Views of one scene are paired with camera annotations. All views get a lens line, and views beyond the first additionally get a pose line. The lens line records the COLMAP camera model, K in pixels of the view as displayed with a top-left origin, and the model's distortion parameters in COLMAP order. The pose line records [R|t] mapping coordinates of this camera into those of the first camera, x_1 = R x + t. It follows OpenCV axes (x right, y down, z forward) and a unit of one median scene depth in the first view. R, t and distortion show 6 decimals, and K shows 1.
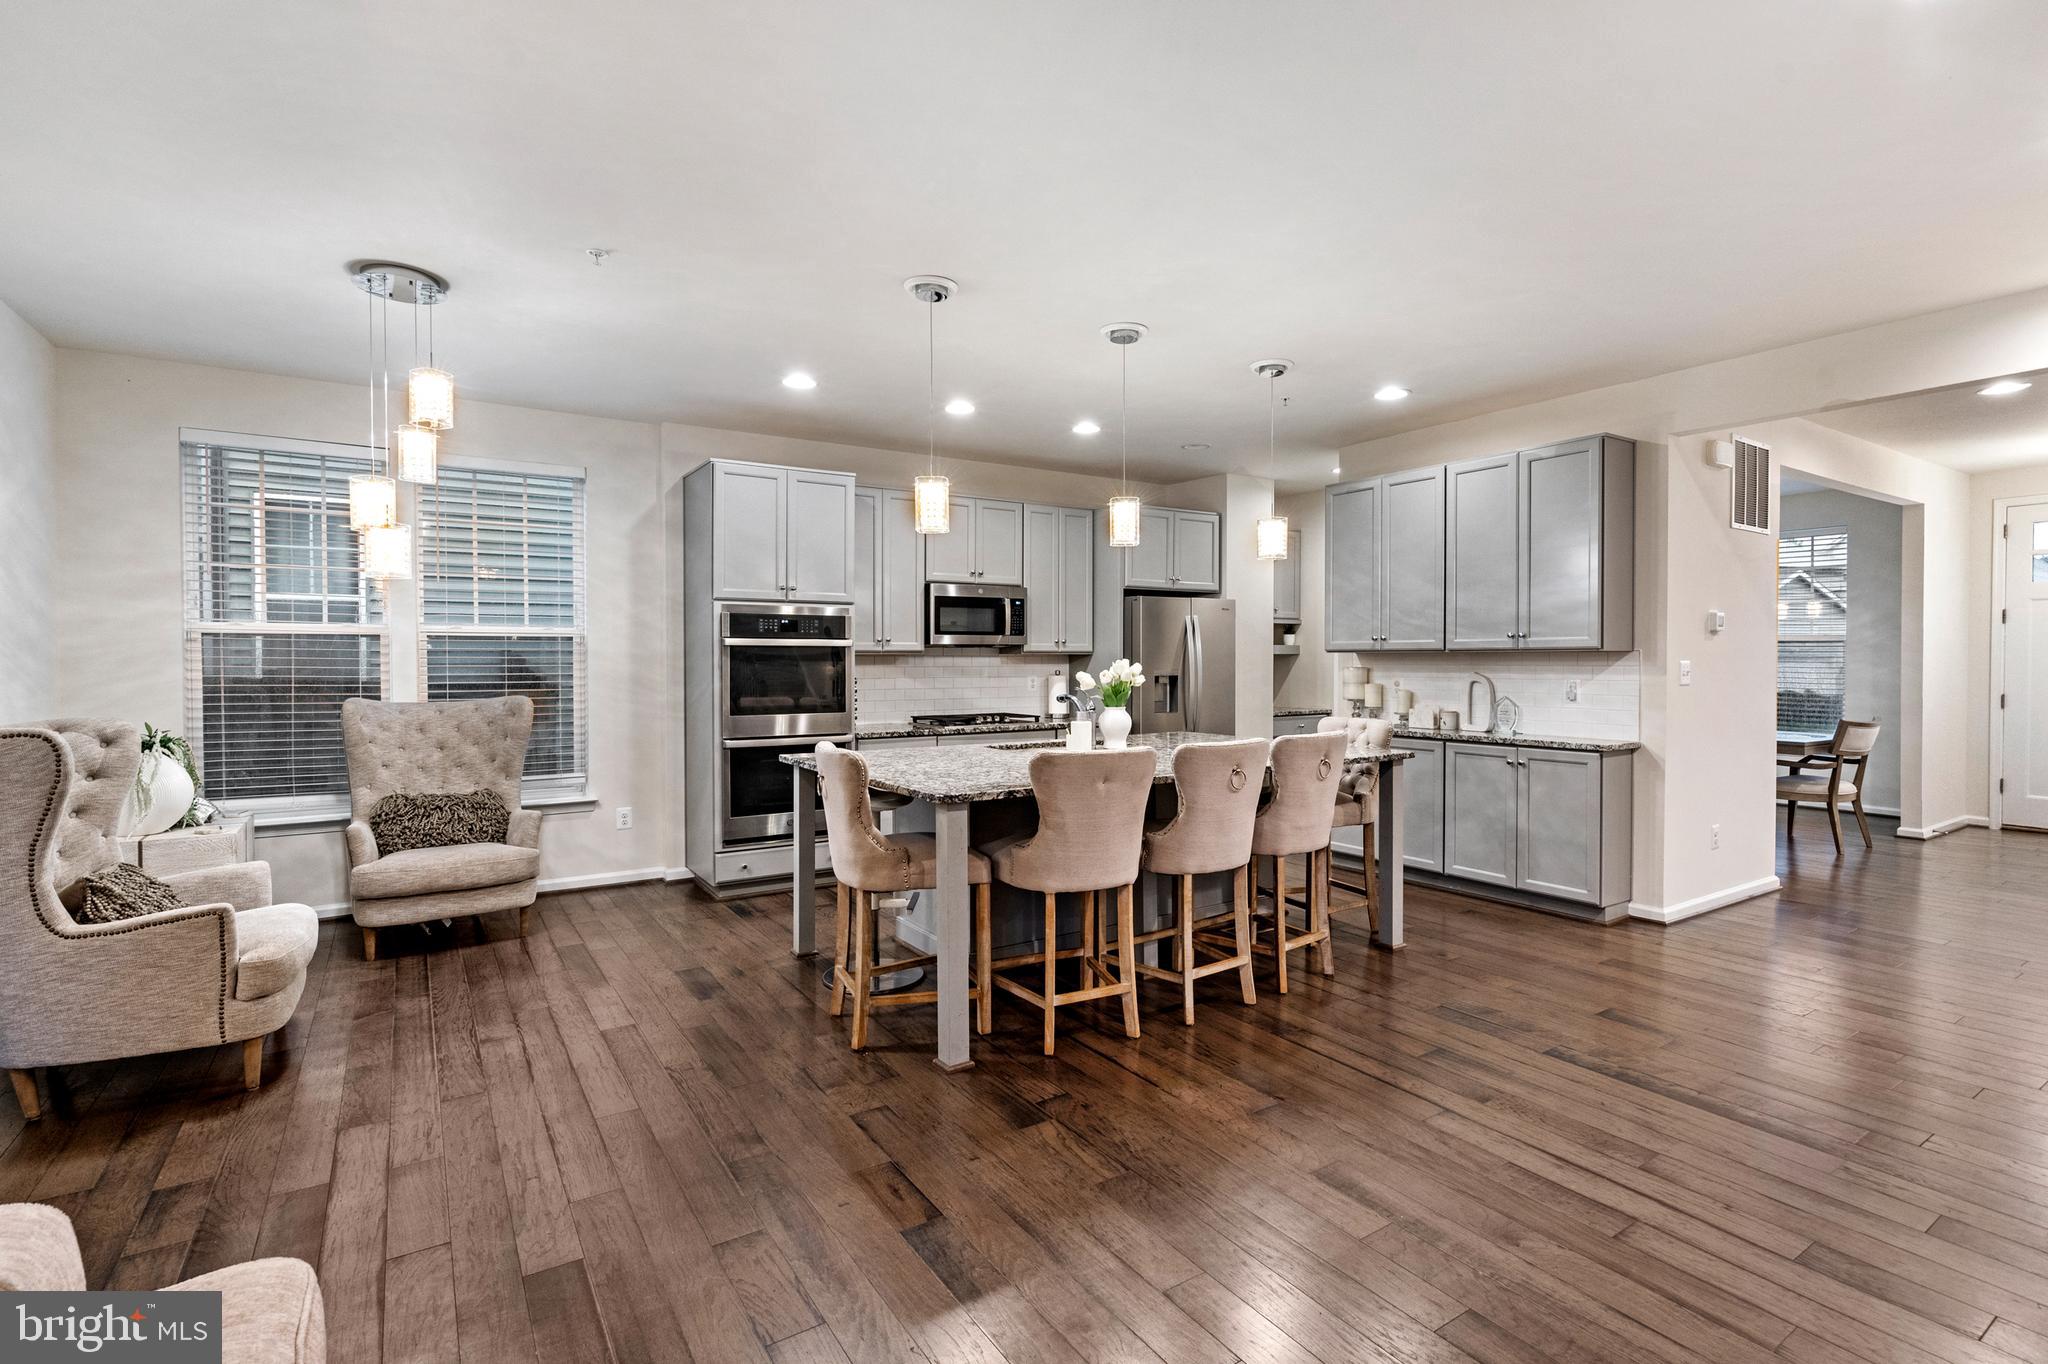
lens RADIAL K [[943.5, 0, 1029.3], [0, 943.5, 666.2], [0, 0, 1]] dist [-0.000926, 0.000163]
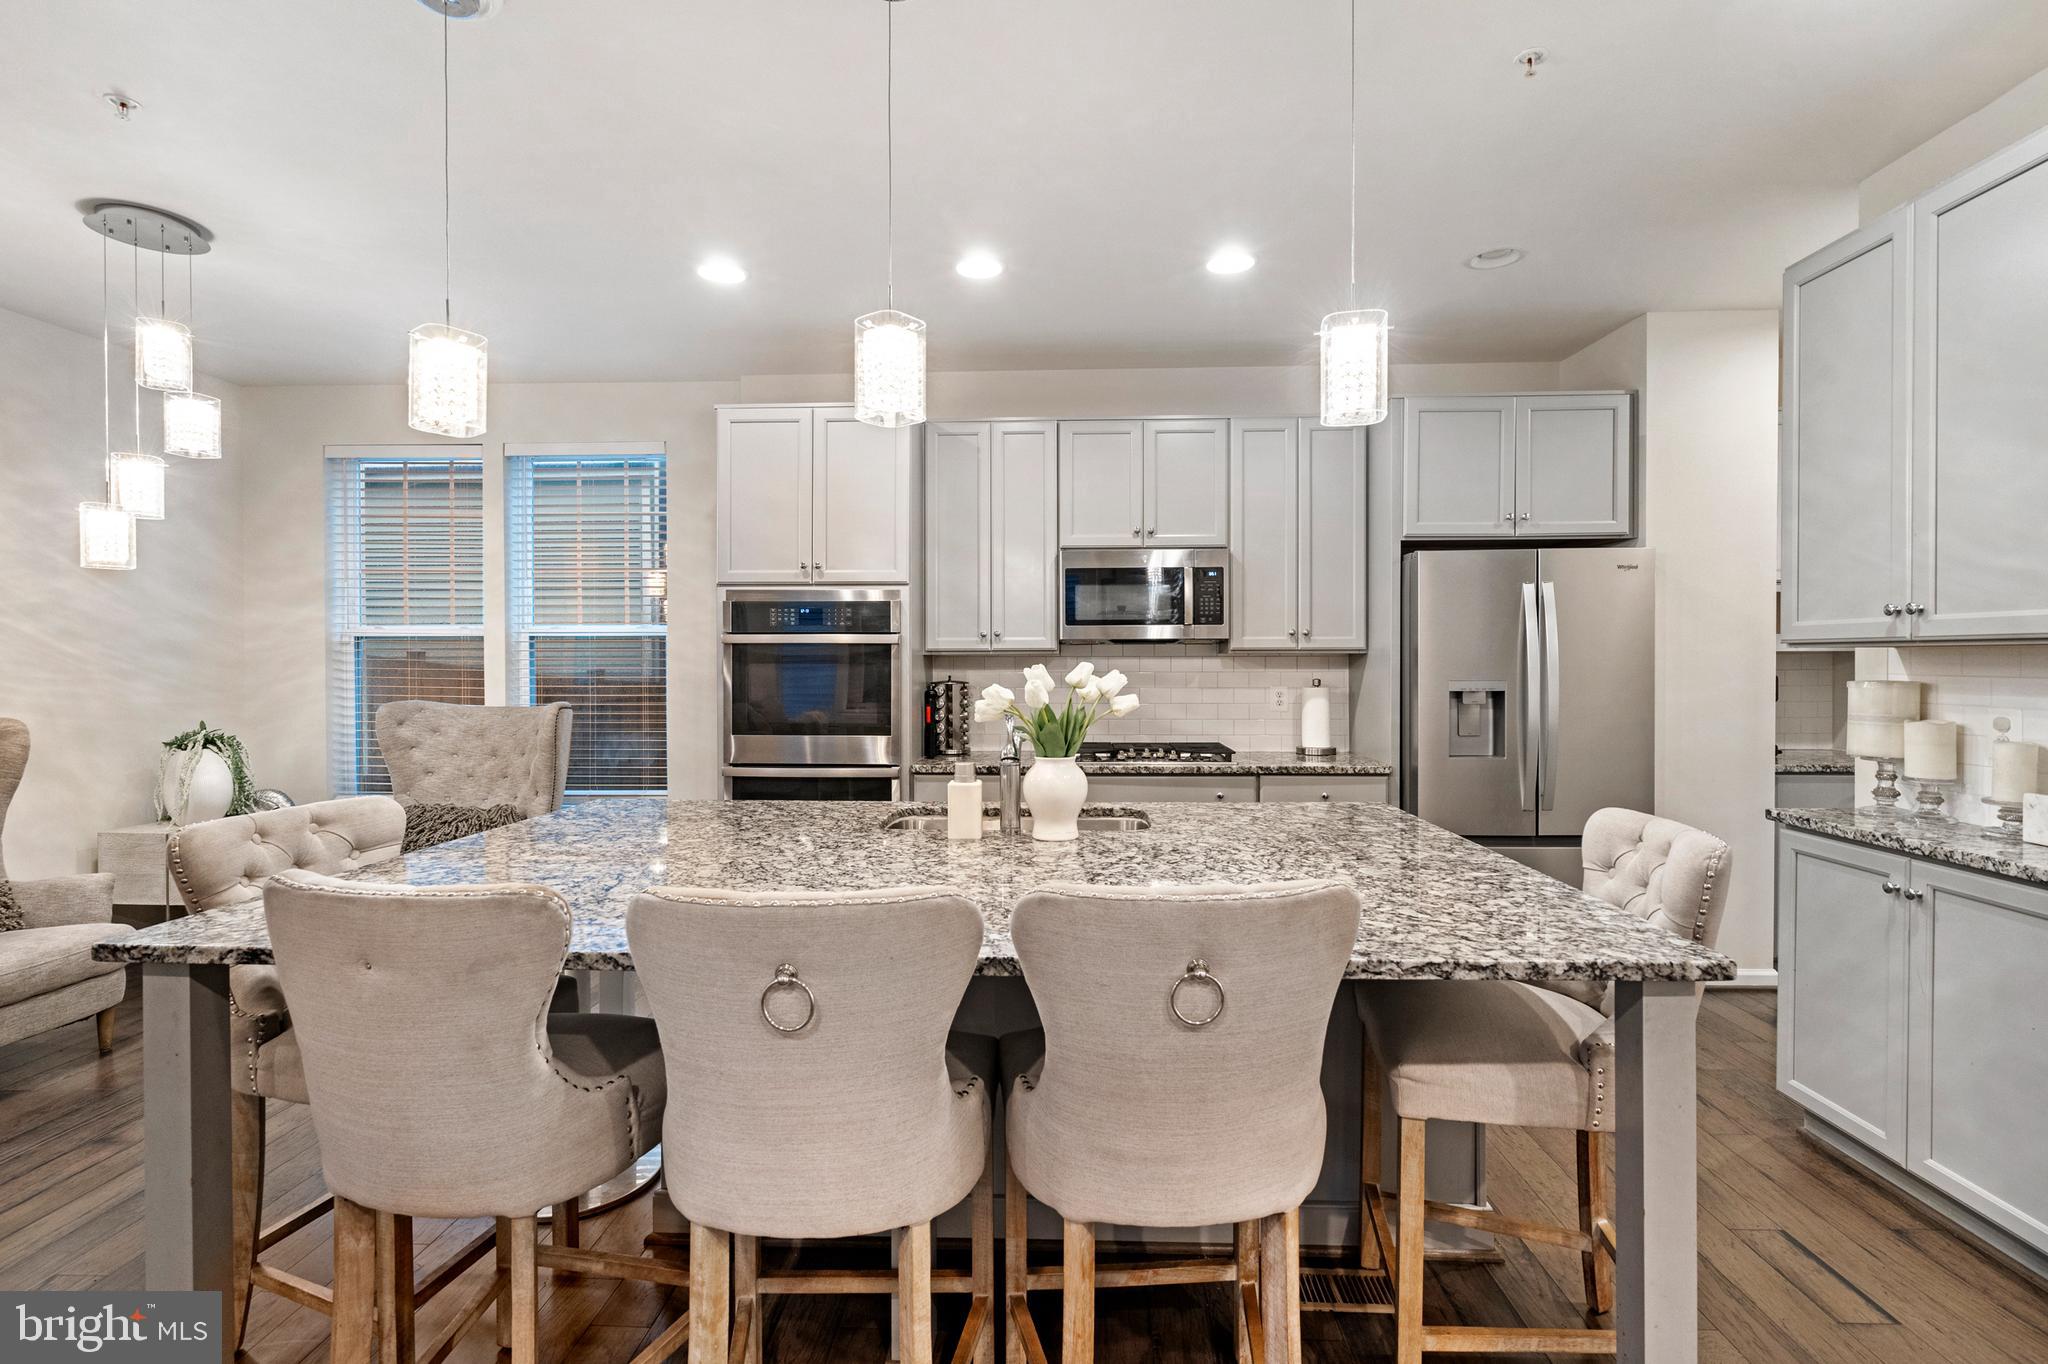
lens RADIAL K [[956.8, 0, 997.9], [0, 956.8, 649.2], [0, 0, 1]] dist [0.001469, 0.000336]
pose [[0.813938, -0.007405, -0.580905, 0.296549], [-0.004463, 0.999810, -0.018999, -0.003067], [0.580935, 0.018056, 0.813750, 0.458917]]
